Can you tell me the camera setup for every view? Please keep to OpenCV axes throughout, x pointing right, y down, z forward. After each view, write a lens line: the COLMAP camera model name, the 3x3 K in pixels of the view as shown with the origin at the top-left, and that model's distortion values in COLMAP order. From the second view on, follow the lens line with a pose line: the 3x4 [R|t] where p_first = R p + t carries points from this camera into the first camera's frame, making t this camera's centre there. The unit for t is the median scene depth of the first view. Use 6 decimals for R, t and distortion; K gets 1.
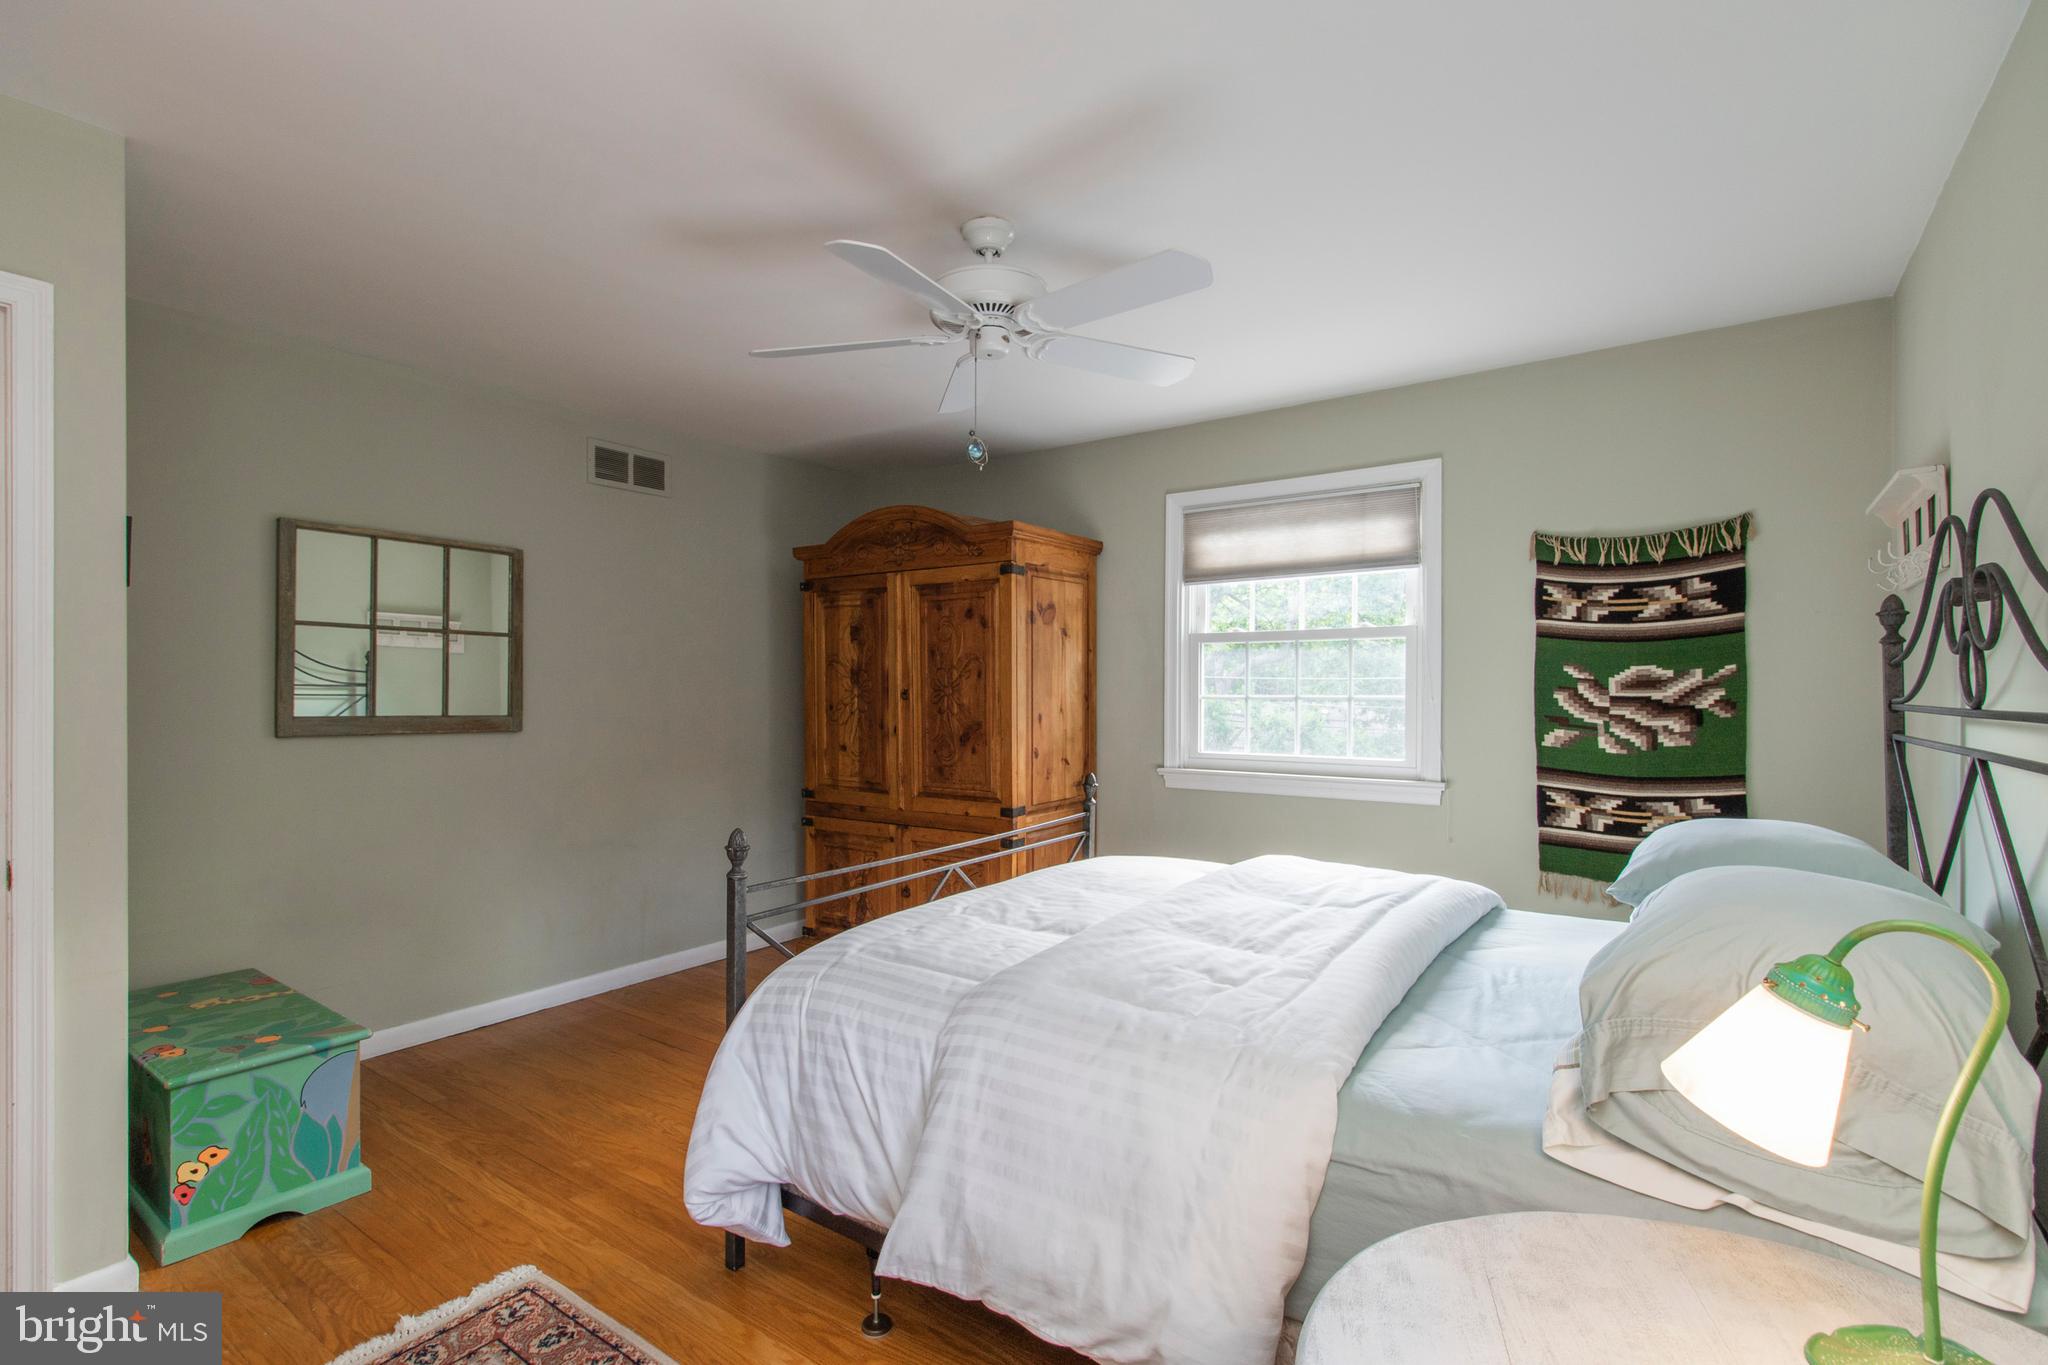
lens RADIAL K [[962.3, 0, 1031.0], [0, 962.3, 690.0], [0, 0, 1]] dist [-0.002761, 0.000111]
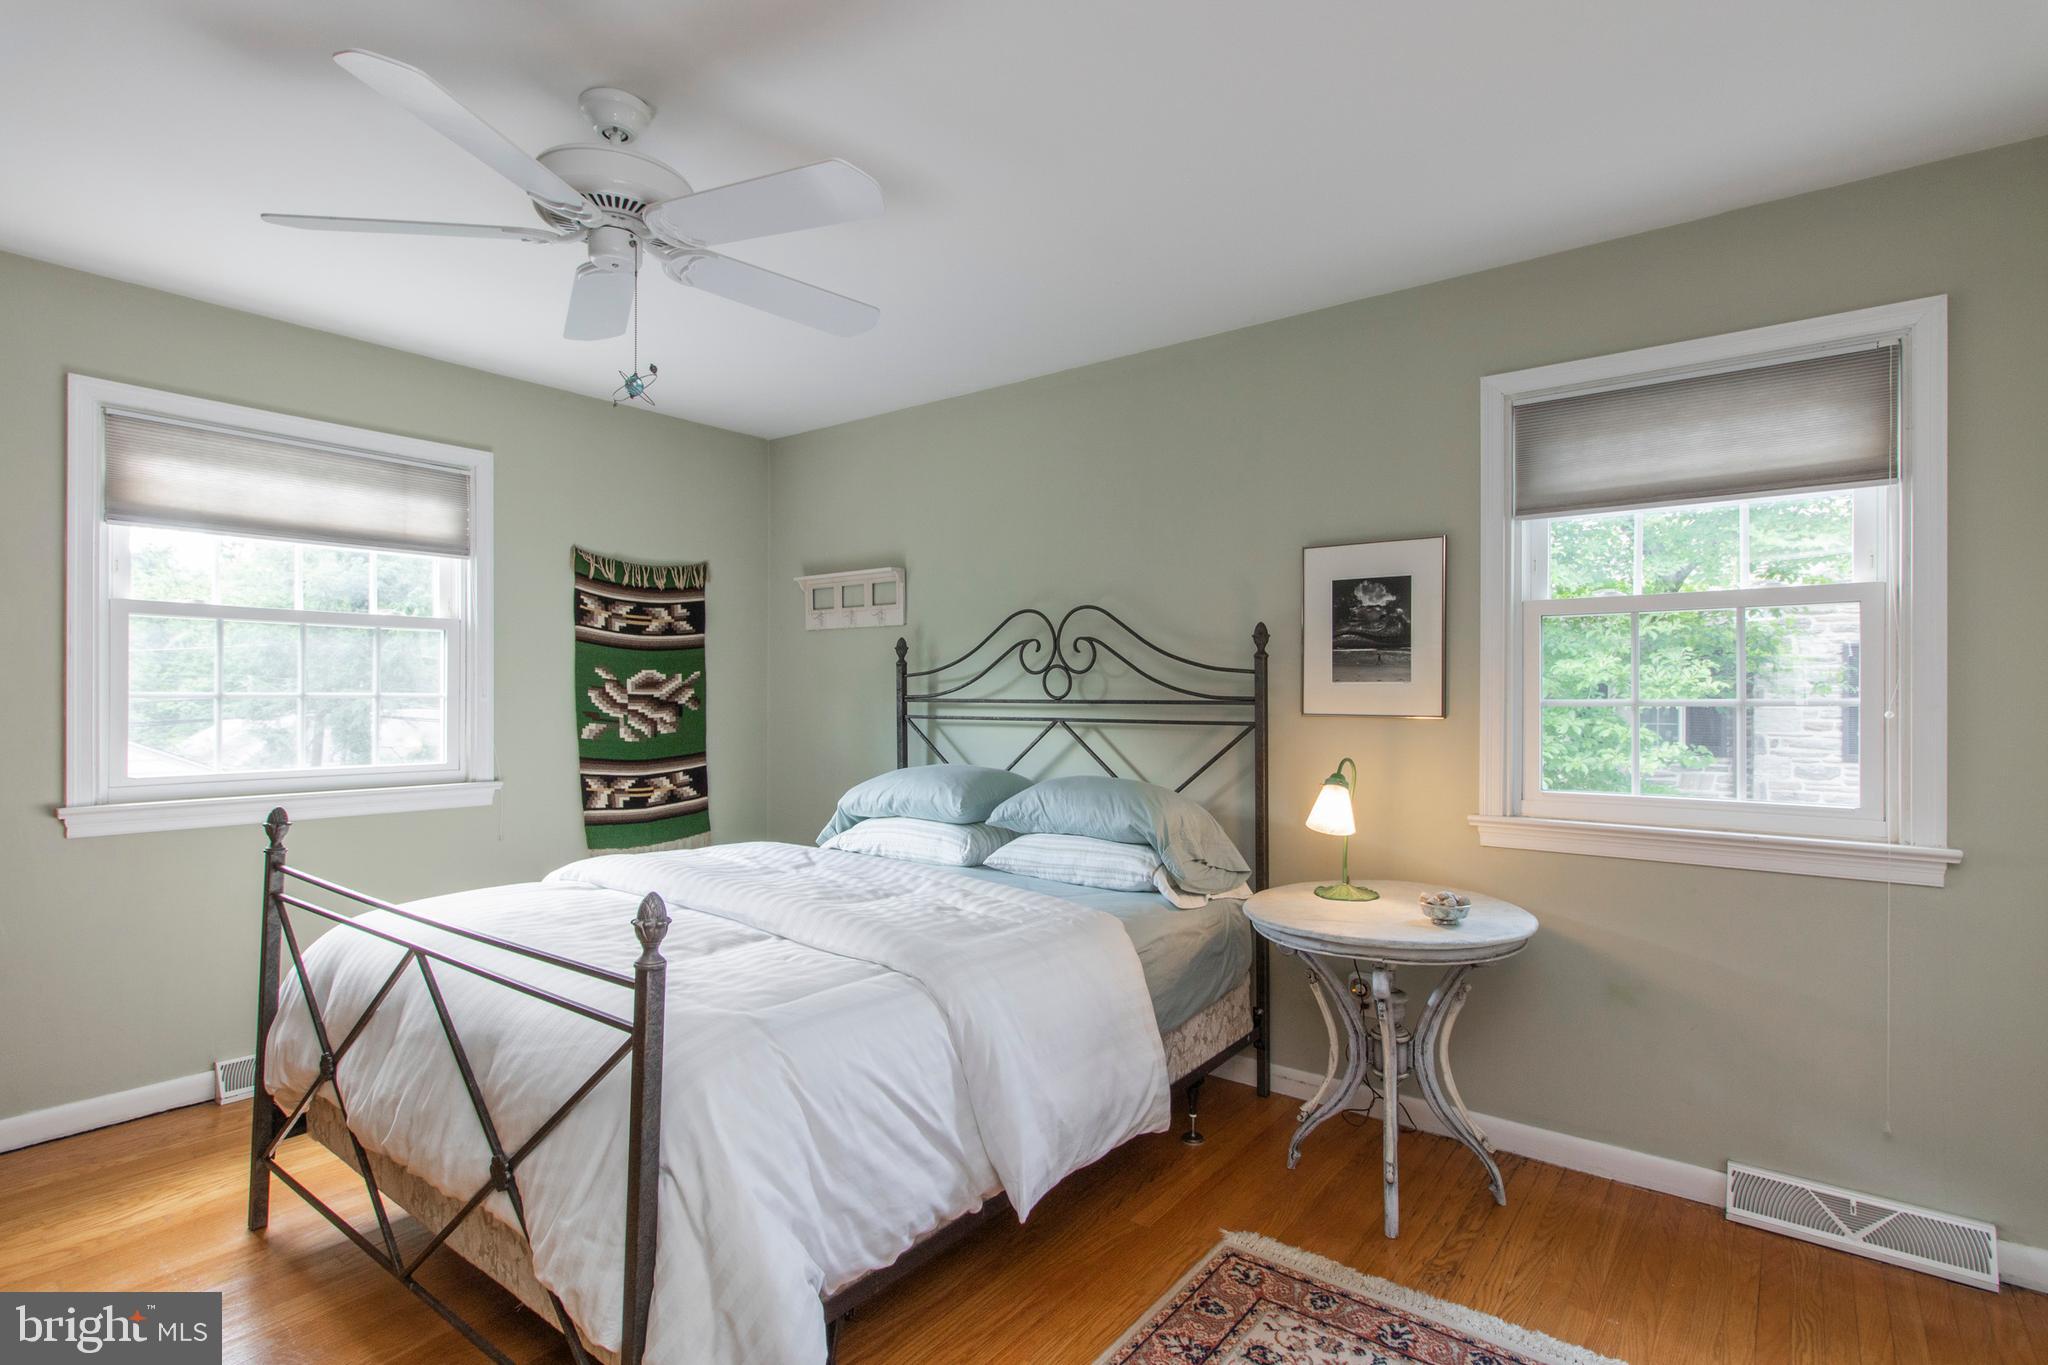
lens RADIAL K [[962.3, 0, 1038.8], [0, 962.3, 690.6], [0, 0, 1]] dist [-0.002761, 0.000111]
pose [[0.049504, 0.004703, 0.998763, -0.576294], [-0.008650, 0.999953, -0.004280, 0.002524], [-0.998736, -0.008428, 0.049542, 0.422750]]
